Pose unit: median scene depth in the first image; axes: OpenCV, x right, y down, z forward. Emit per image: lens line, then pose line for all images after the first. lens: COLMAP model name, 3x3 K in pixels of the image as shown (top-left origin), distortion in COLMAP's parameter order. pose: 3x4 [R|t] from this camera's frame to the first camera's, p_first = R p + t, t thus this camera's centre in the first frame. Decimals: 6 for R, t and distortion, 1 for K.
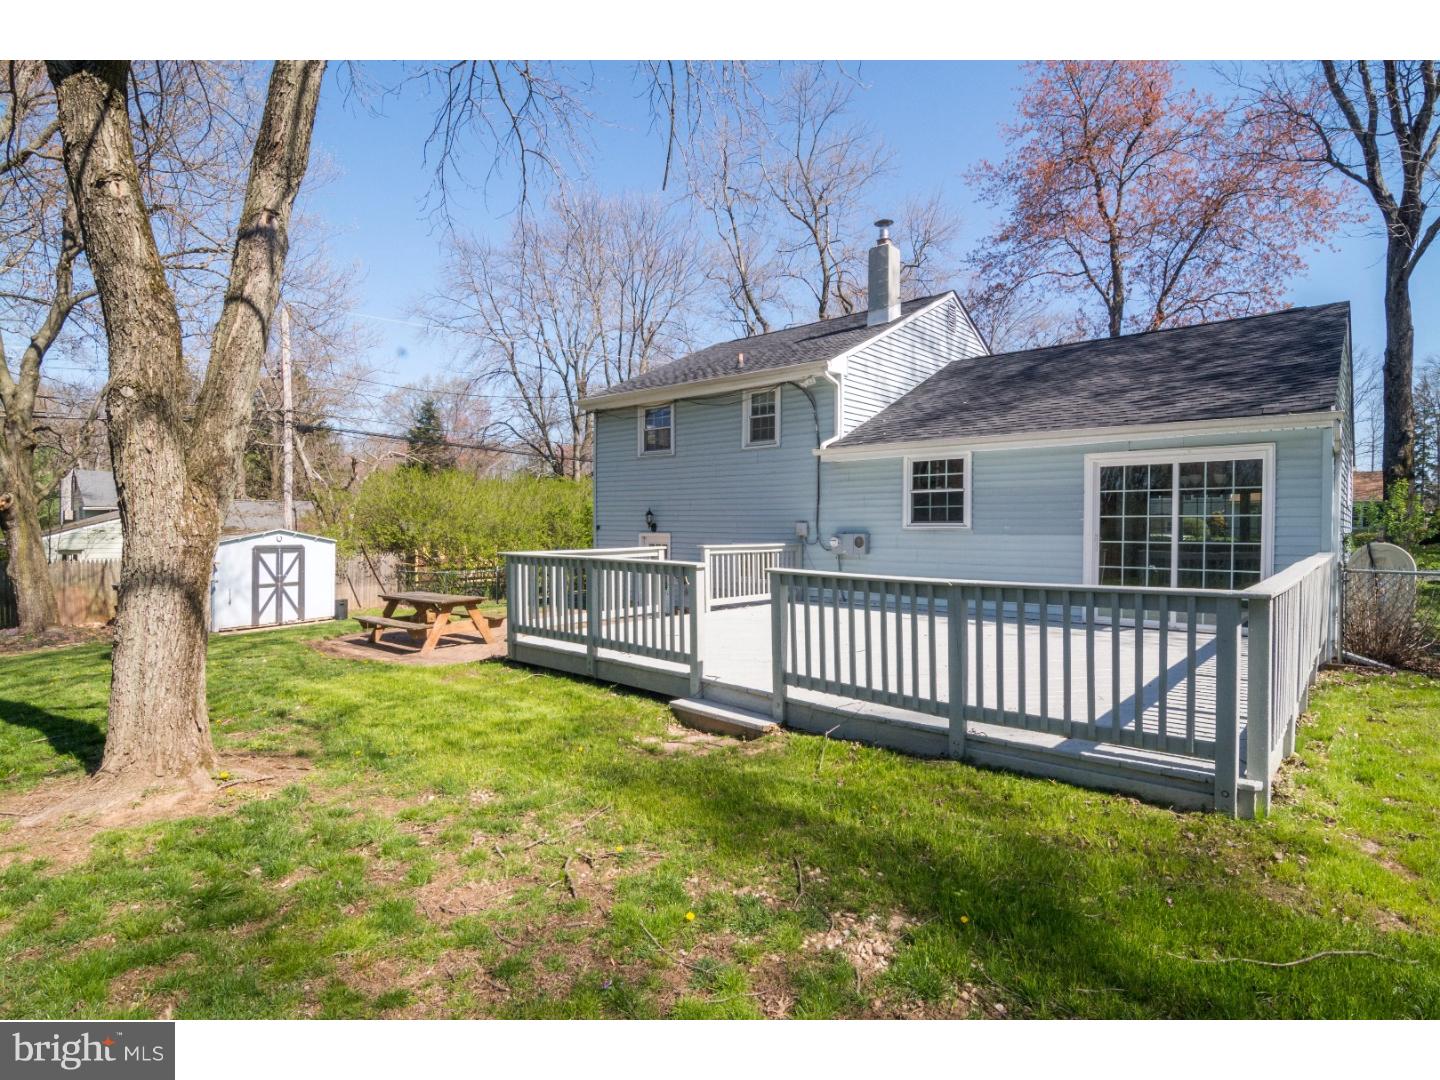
lens RADIAL K [[771.4, 0, 726.5], [0, 771.4, 544.9], [0, 0, 1]] dist [-0.015203, -0.003722]
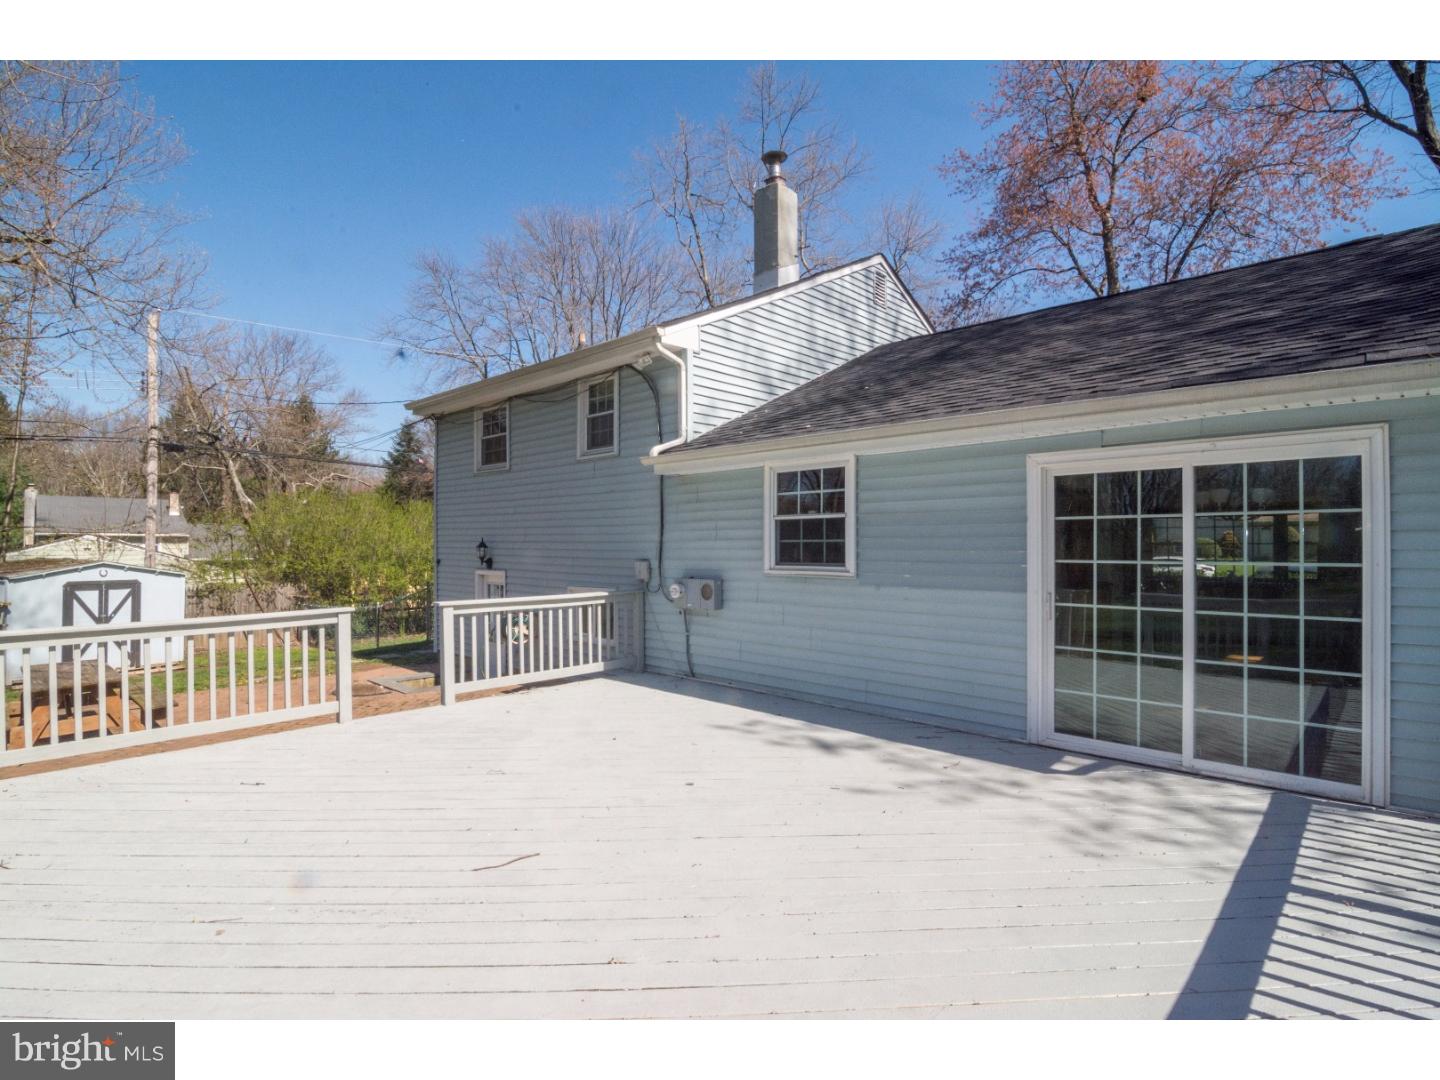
lens RADIAL K [[722.2, 0, 712.4], [0, 722.2, 539.0], [0, 0, 1]] dist [-0.015536, -0.003647]
pose [[0.998630, -0.002687, -0.052255, 0.141234], [0.001021, 0.999491, -0.031885, -0.020273], [0.052314, 0.031788, 0.998125, 0.244178]]
